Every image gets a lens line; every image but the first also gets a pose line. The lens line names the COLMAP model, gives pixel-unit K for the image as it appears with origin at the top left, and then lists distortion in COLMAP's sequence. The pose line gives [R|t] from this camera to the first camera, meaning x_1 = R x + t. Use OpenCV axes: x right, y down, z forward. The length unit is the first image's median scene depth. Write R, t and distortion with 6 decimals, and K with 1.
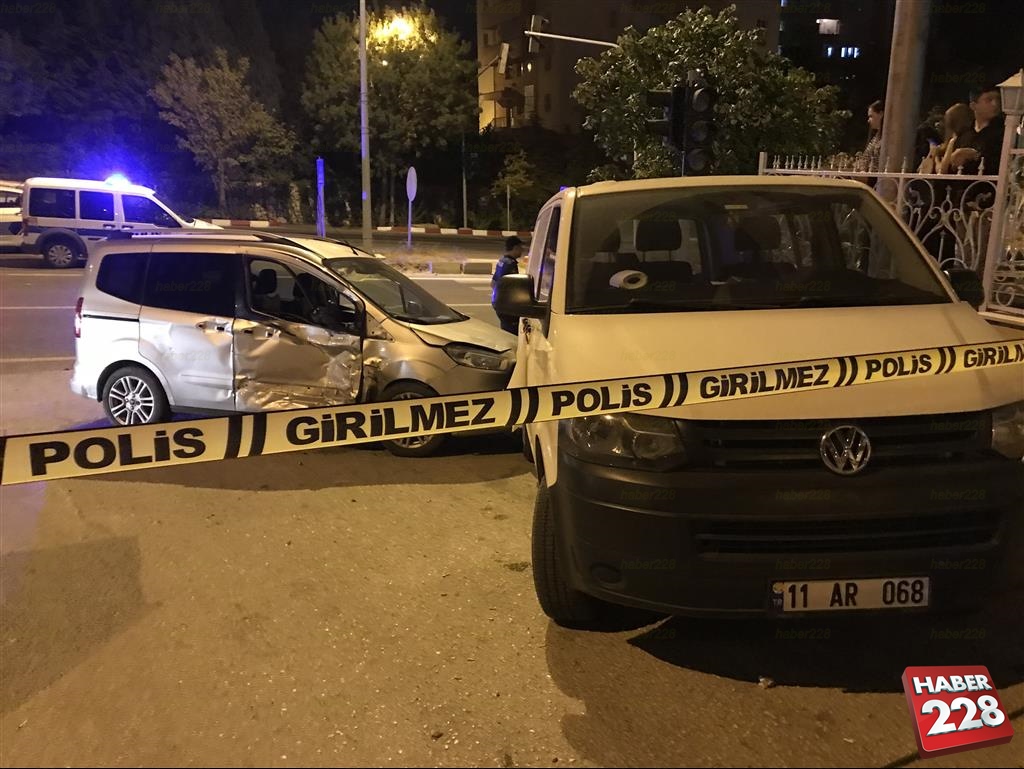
lens RADIAL K [[833.9, 0, 513.3], [0, 833.9, 376.6], [0, 0, 1]] dist [0.032863, -0.035668]
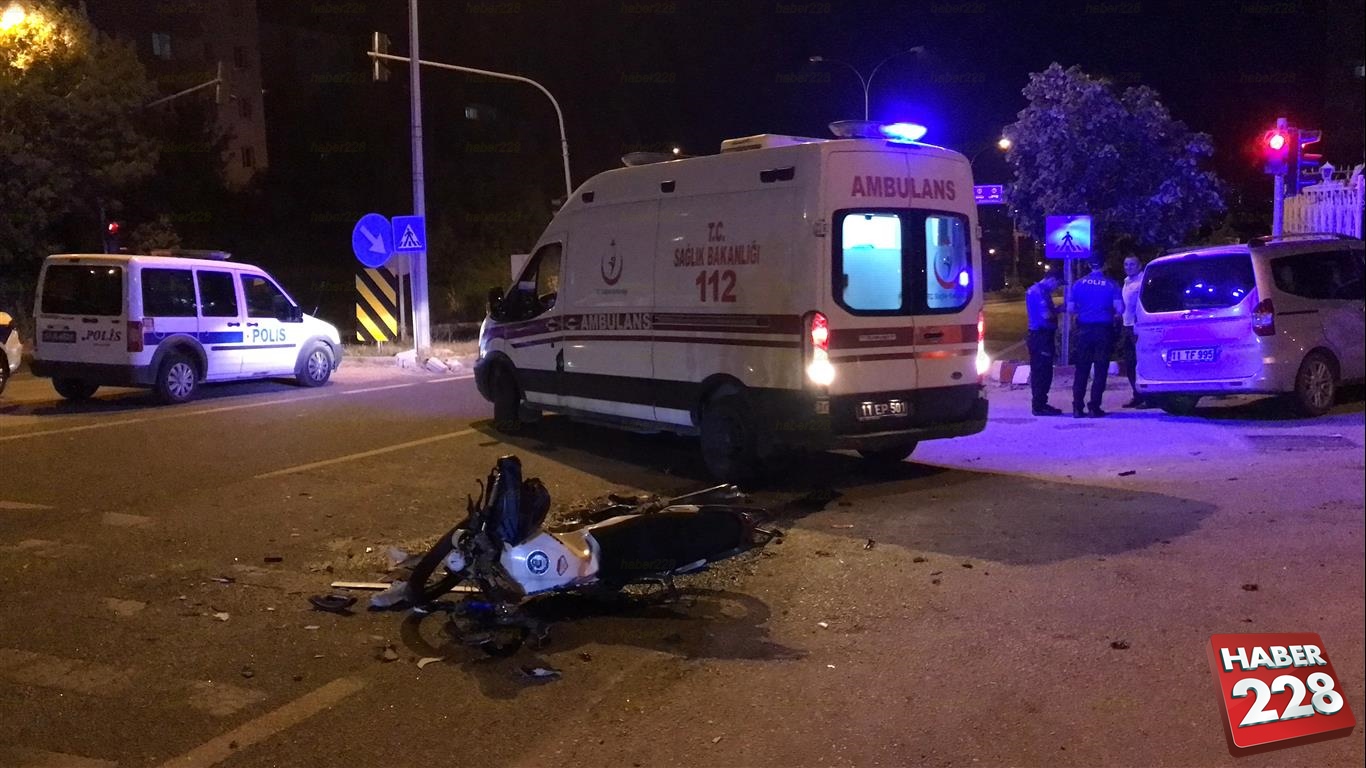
lens RADIAL K [[1198.3, 0, 679.0], [0, 1198.3, 372.4], [0, 0, 1]] dist [0.046163, -0.079873]
pose [[0.704378, -0.112513, 0.700851, -1.368702], [0.210367, 0.976090, -0.054726, -0.048129], [-0.677936, 0.185983, 0.711205, 0.262535]]
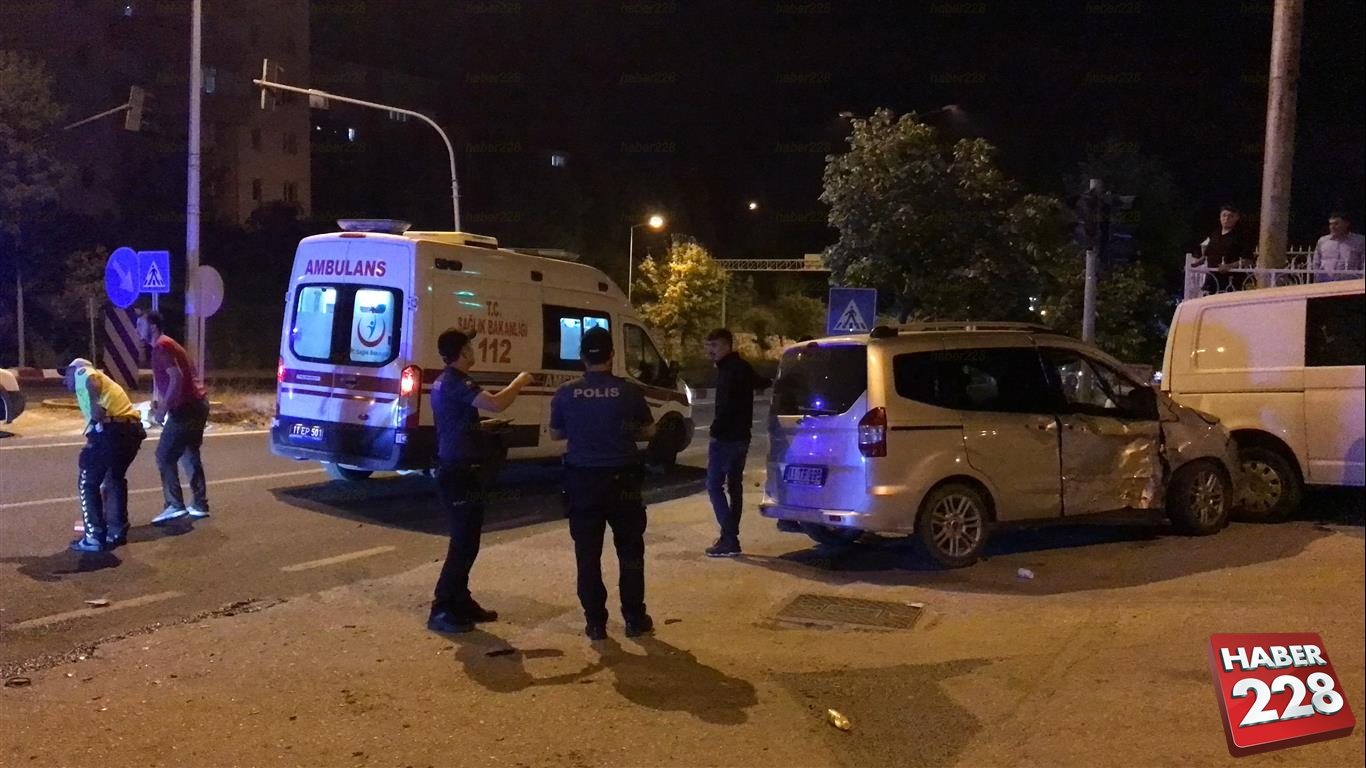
lens RADIAL K [[1198.3, 0, 681.2], [0, 1198.3, 386.4], [0, 0, 1]] dist [0.046163, -0.079873]
pose [[0.765491, -0.047929, 0.641659, -0.887625], [0.147712, 0.983679, -0.102742, -0.014727], [-0.626262, 0.173429, 0.760078, 0.144060]]
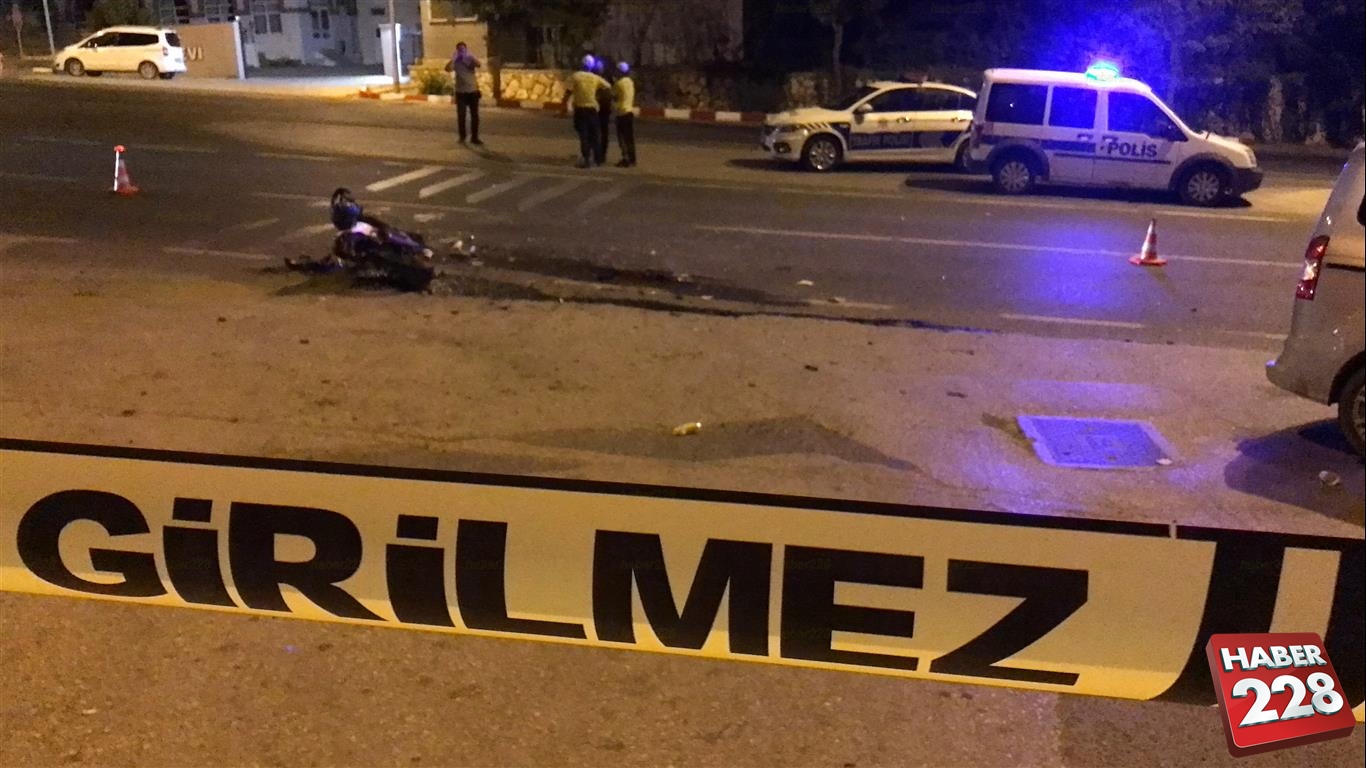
lens RADIAL K [[1198.3, 0, 685.6], [0, 1198.3, 388.1], [0, 0, 1]] dist [0.046163, -0.079873]
pose [[0.807290, 0.136359, -0.574185, -0.231697], [-0.125474, 0.990354, 0.058779, 0.015512], [0.576661, 0.024594, 0.816613, -0.002741]]
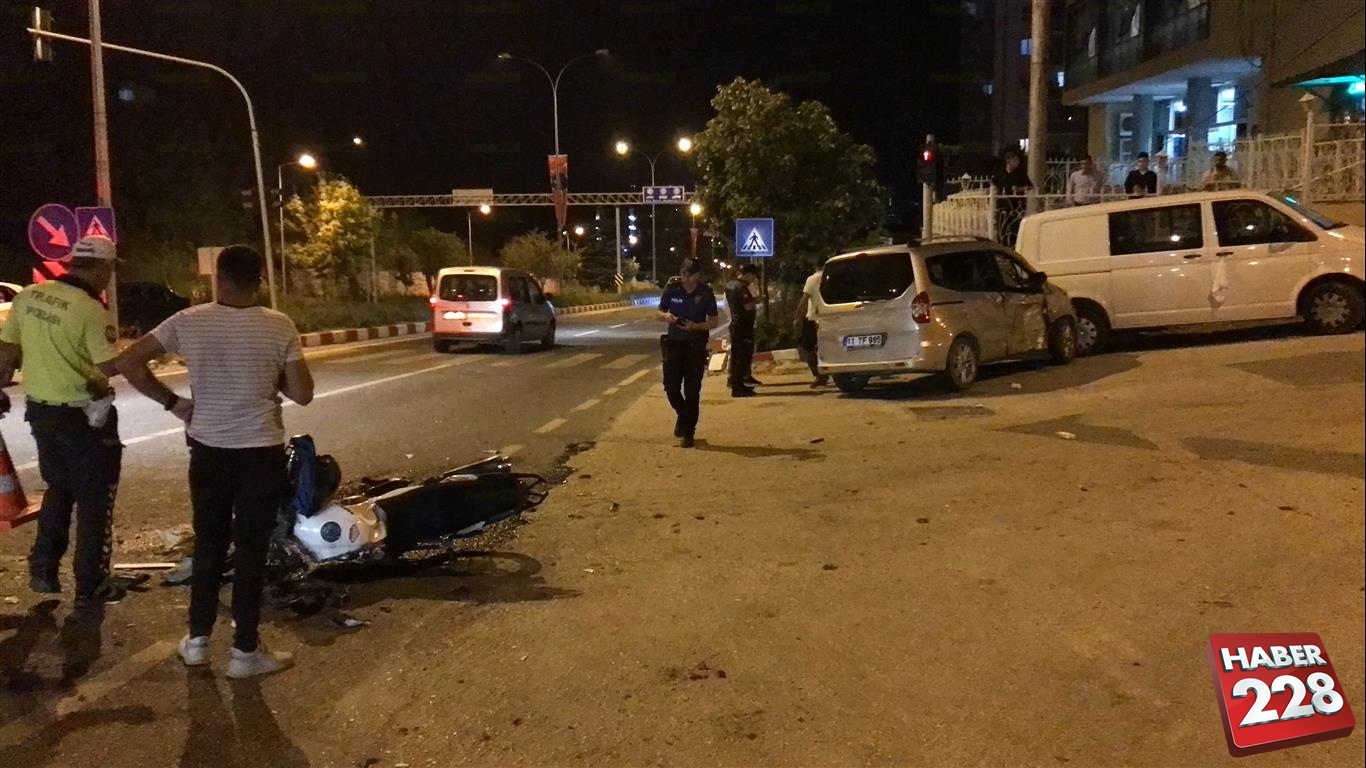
lens RADIAL K [[1198.3, 0, 674.6], [0, 1198.3, 384.8], [0, 0, 1]] dist [0.046163, -0.079873]
pose [[0.501542, -0.135546, 0.854449, -1.452688], [0.235162, 0.971822, 0.016131, -0.047558], [-0.832559, 0.192844, 0.519285, 0.242854]]
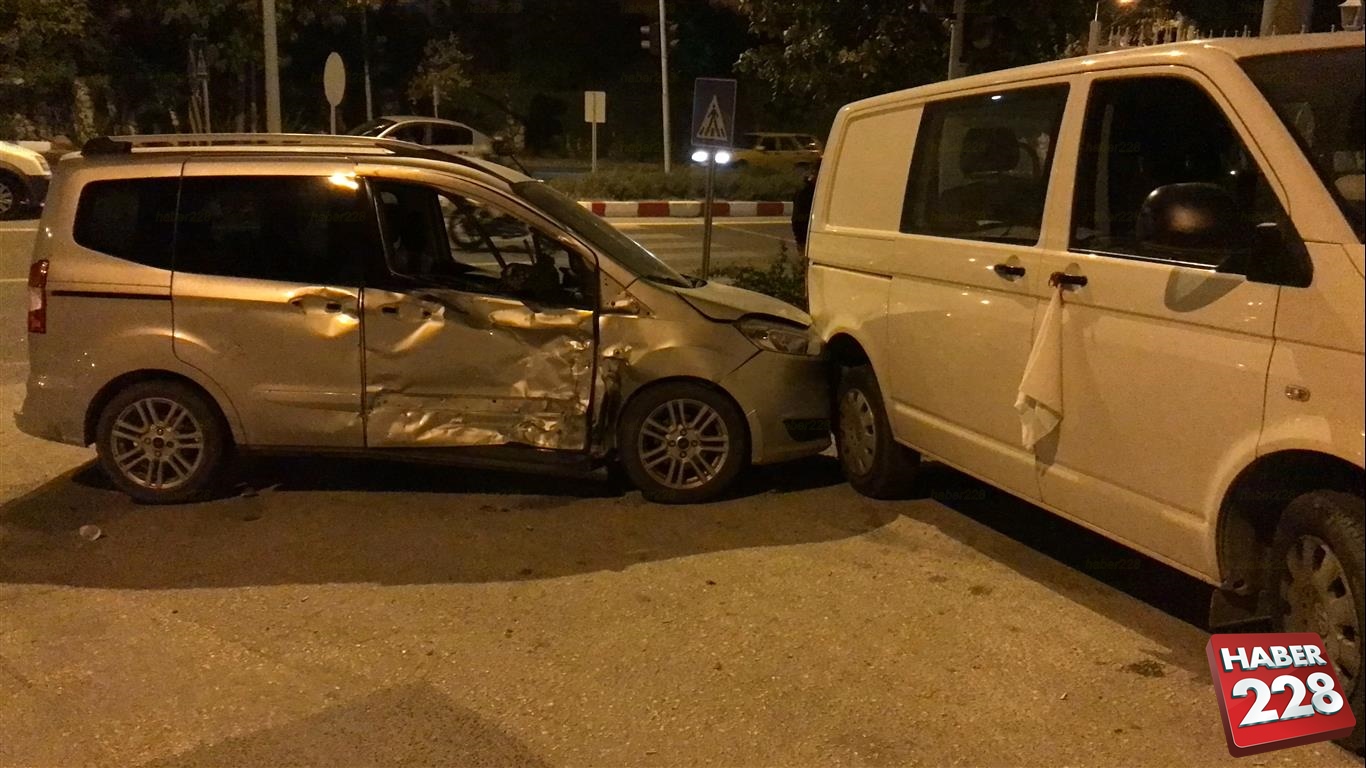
lens RADIAL K [[1198.3, 0, 676.6], [0, 1198.3, 385.1], [0, 0, 1]] dist [0.046163, -0.079873]
pose [[0.970713, -0.051896, 0.234570, -0.188621], [0.048523, 0.998619, 0.020131, -0.005013], [-0.235291, -0.008160, 0.971891, 0.079657]]
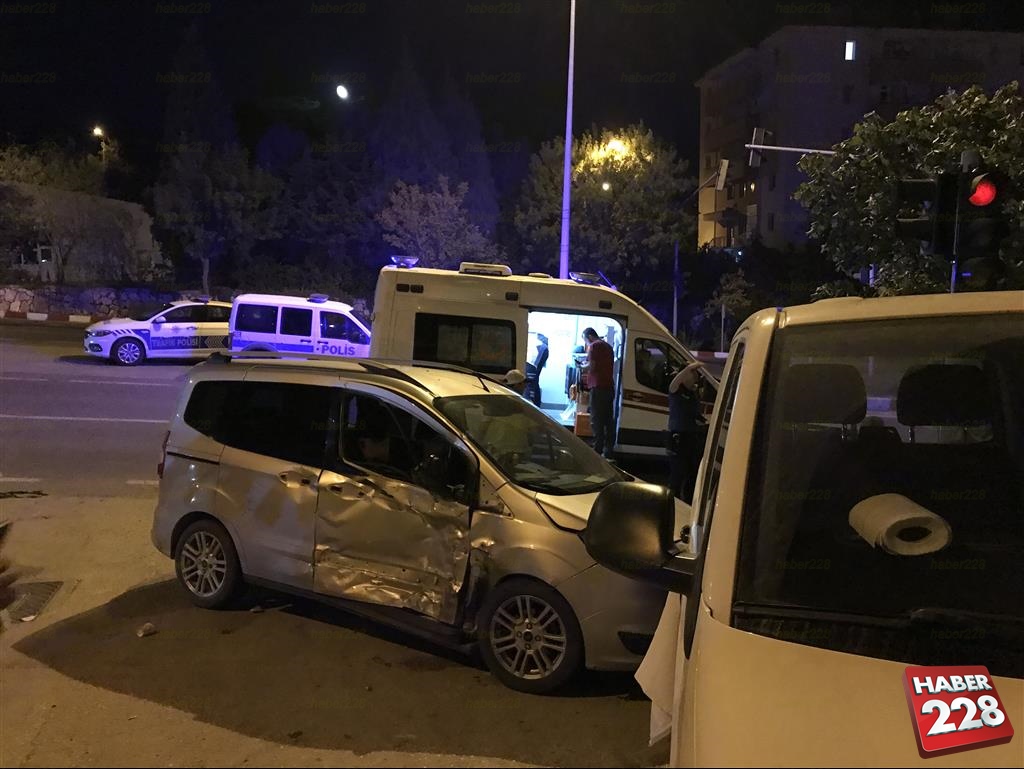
lens RADIAL K [[833.9, 0, 508.5], [0, 833.9, 378.6], [0, 0, 1]] dist [0.032863, -0.035668]
pose [[0.965765, 0.032426, -0.257383, 0.017705], [-0.067073, 0.989633, -0.126997, -0.039182], [0.250597, 0.139913, 0.957928, 0.172073]]
